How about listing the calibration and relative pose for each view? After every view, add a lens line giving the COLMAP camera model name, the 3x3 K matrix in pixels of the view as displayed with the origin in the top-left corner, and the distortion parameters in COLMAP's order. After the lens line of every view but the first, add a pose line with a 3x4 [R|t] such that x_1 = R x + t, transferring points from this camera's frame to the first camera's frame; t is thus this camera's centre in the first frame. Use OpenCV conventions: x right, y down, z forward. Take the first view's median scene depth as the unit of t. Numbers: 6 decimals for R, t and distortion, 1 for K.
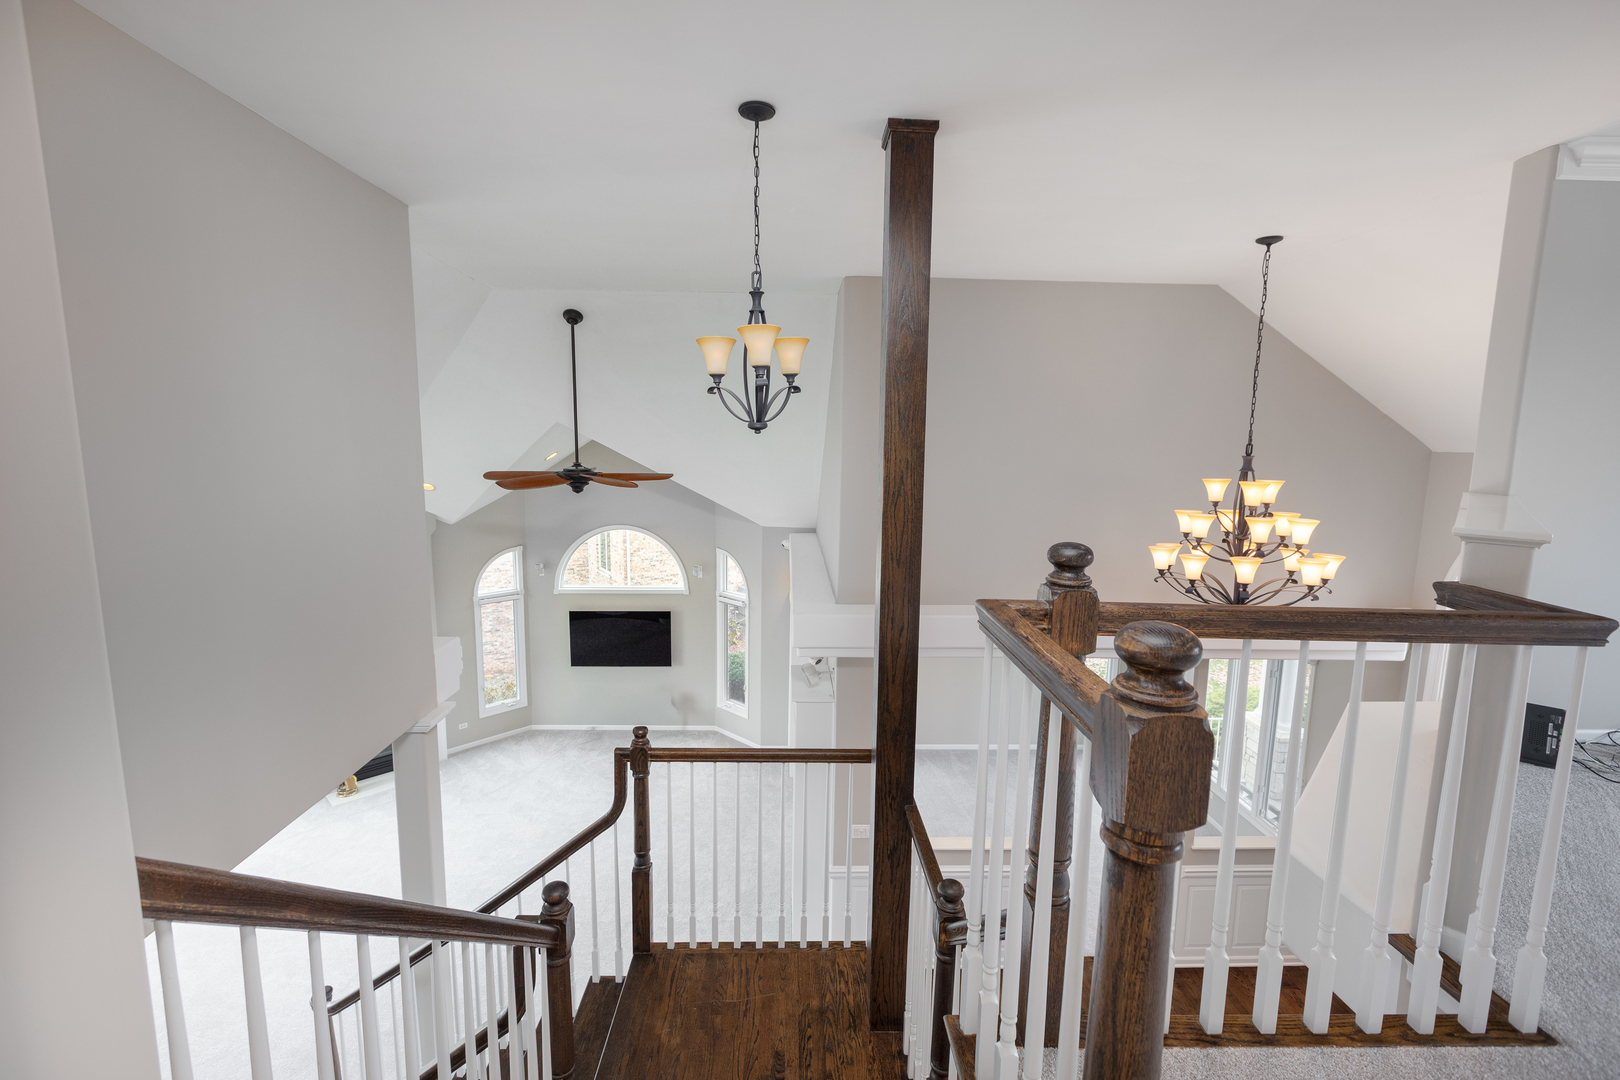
lens RADIAL K [[722.8, 0, 802.5], [0, 722.8, 535.6], [0, 0, 1]] dist [0.001739, 0.000340]
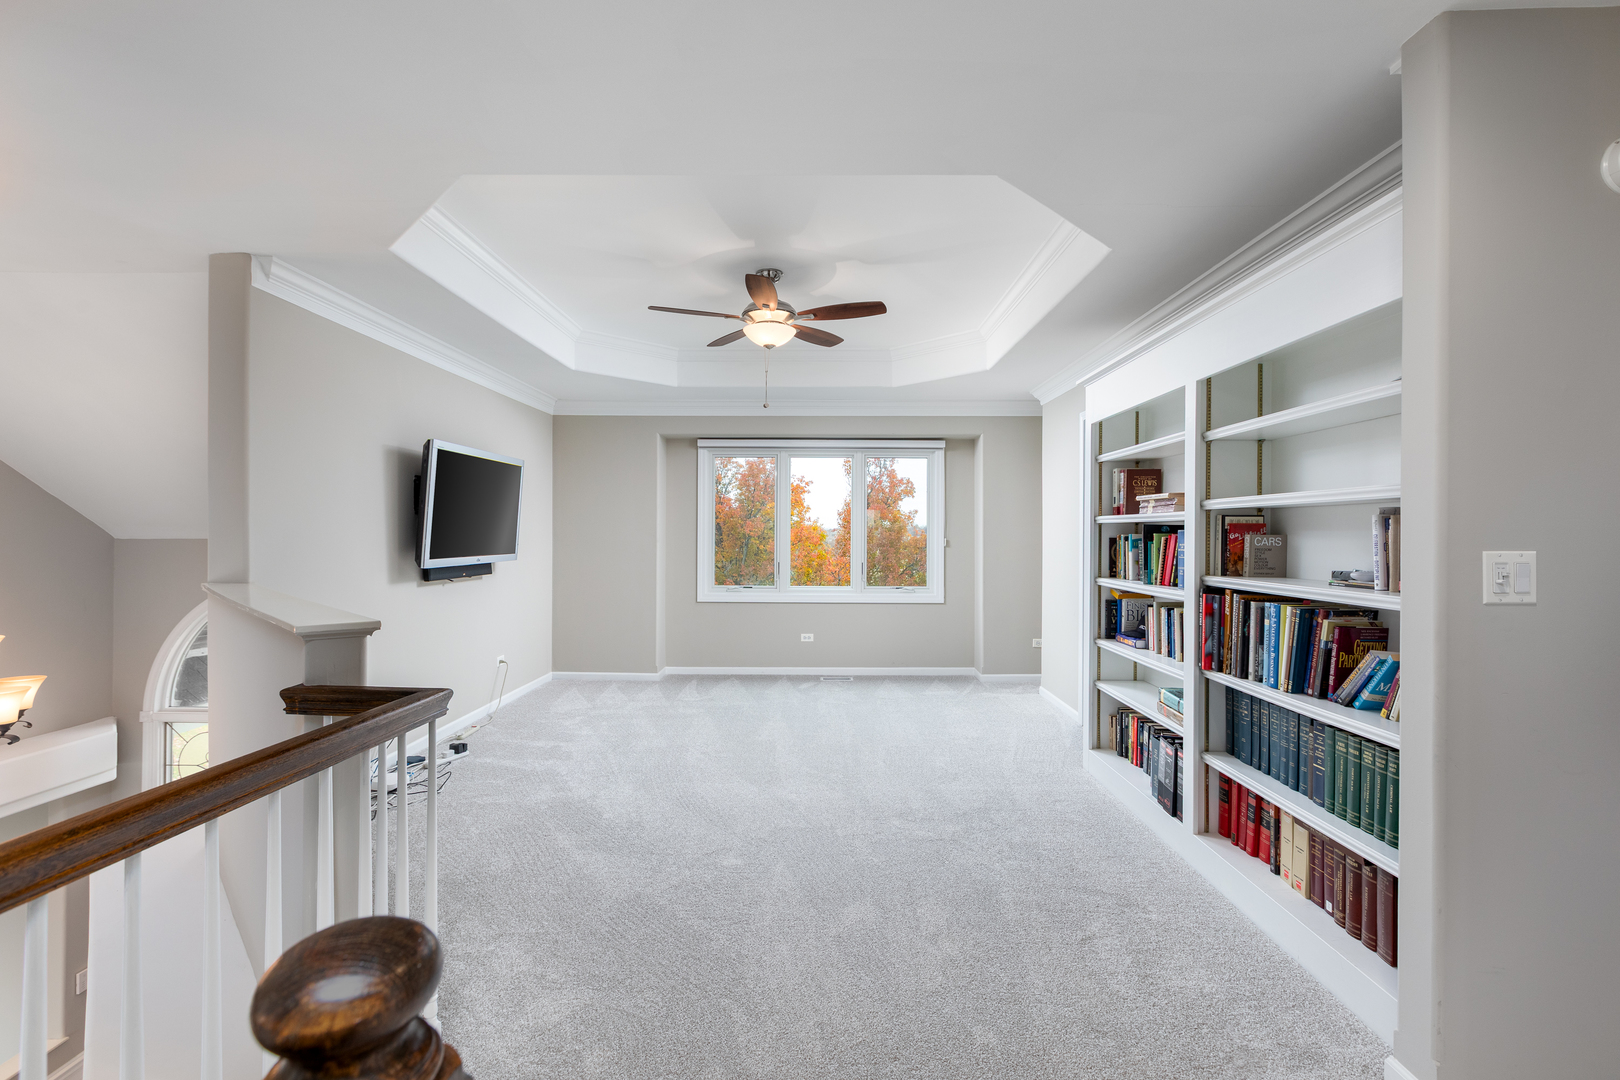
lens RADIAL K [[722.8, 0, 820.1], [0, 722.8, 532.2], [0, 0, 1]] dist [0.001739, 0.000340]
pose [[0.040352, -0.012917, 0.999102, 0.006803], [0.129911, 0.991497, 0.007572, -0.030818], [-0.990704, 0.129489, 0.041687, 0.173792]]
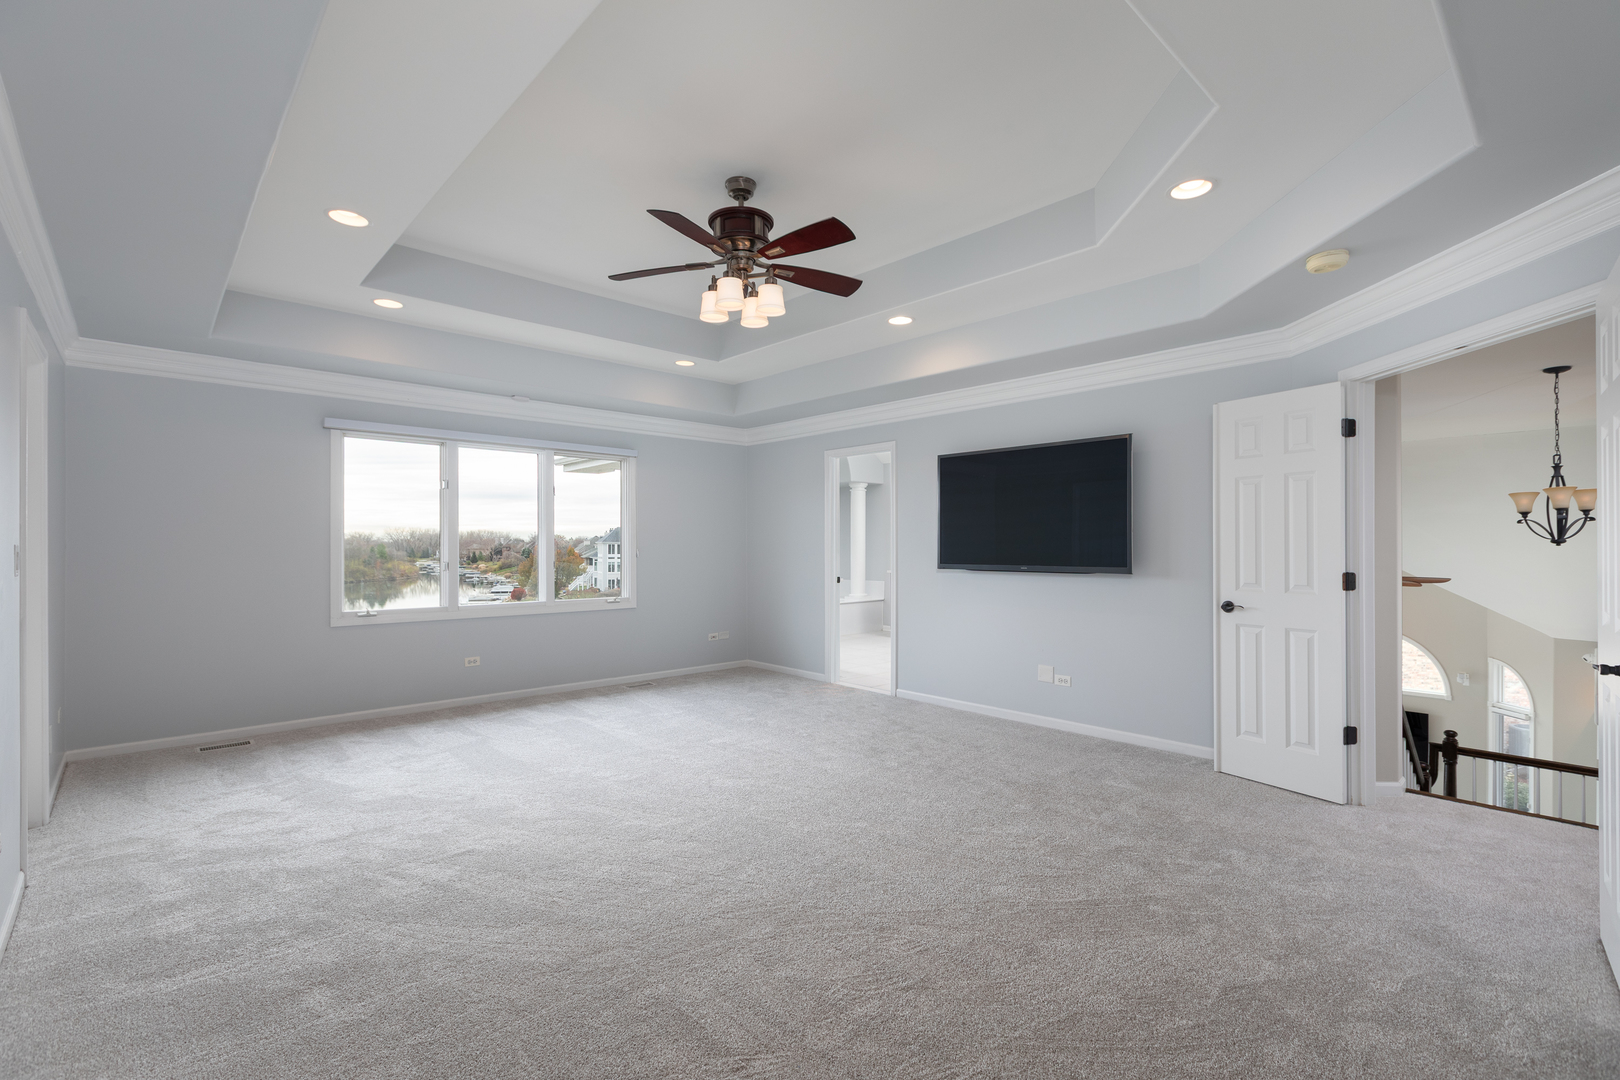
lens RADIAL K [[722.8, 0, 807.9], [0, 722.8, 547.3], [0, 0, 1]] dist [0.001739, 0.000340]
pose [[0.660493, -0.011172, -0.750749, 0.051080], [-0.093814, 0.990826, -0.097280, 0.192212], [0.744948, 0.134684, 0.653385, -1.409536]]
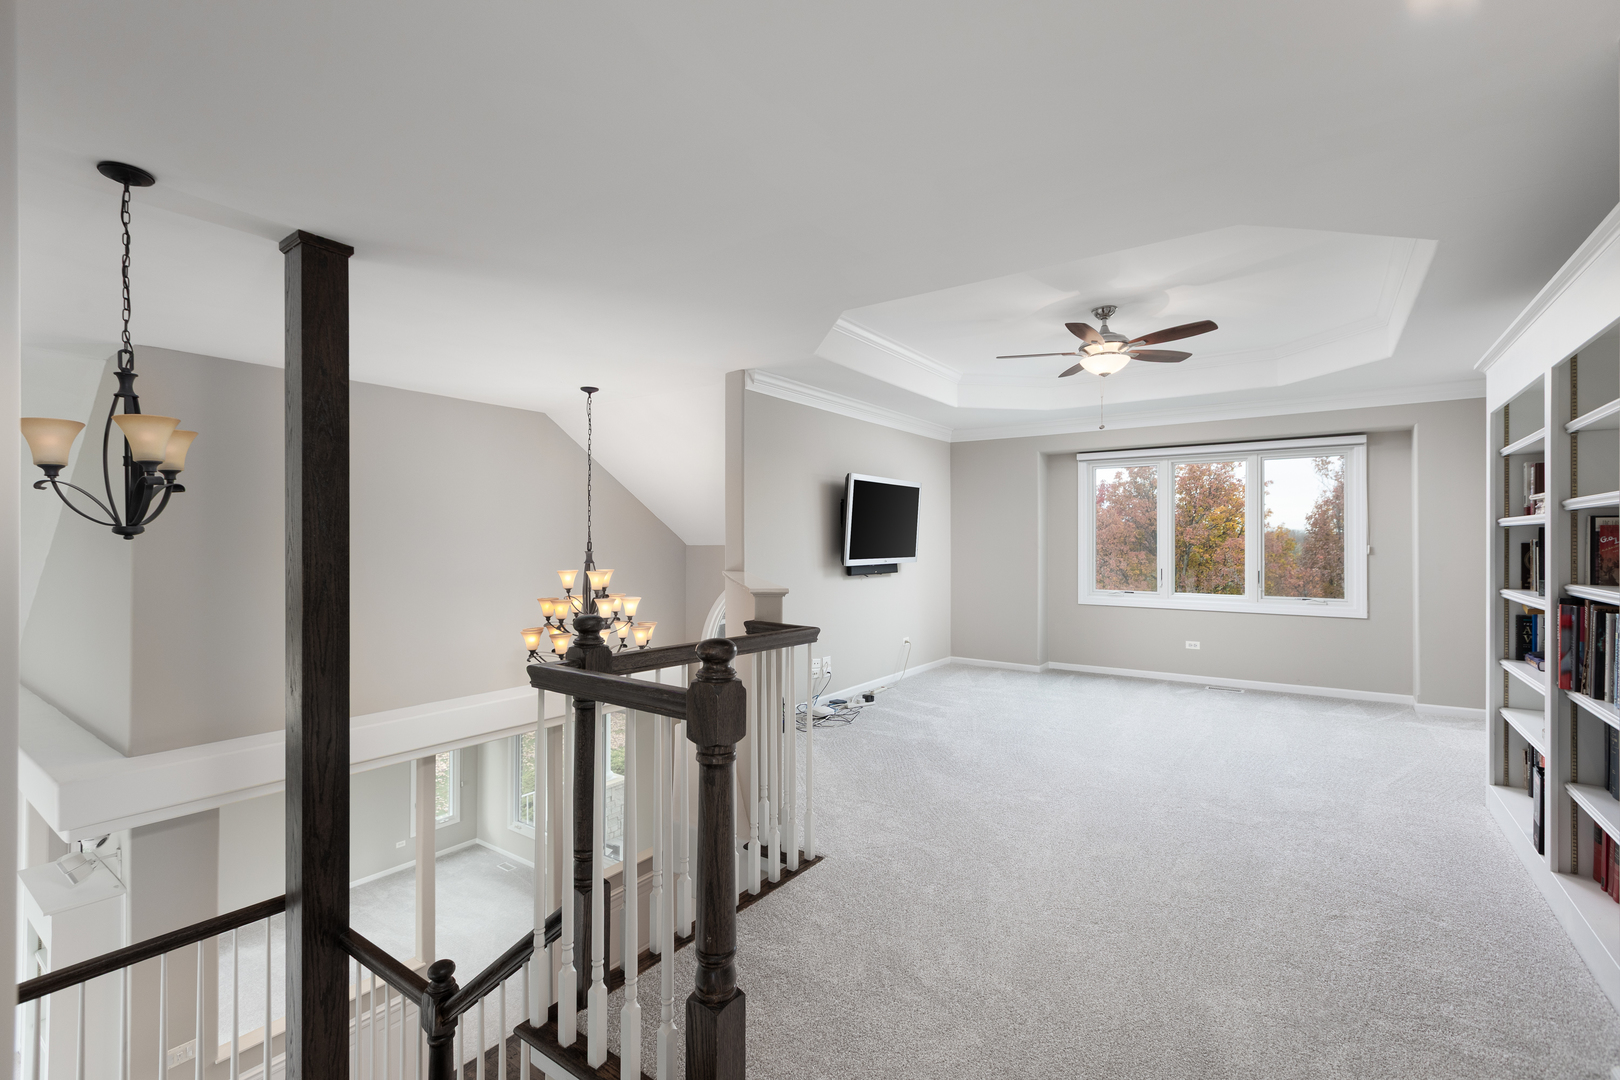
lens RADIAL K [[722.8, 0, 815.4], [0, 722.8, 535.1], [0, 0, 1]] dist [0.001739, 0.000340]
pose [[0.597758, -0.007597, 0.801641, -0.247743], [0.115090, 0.990410, -0.076433, 0.007378], [-0.793373, 0.137949, 0.592900, -0.110339]]
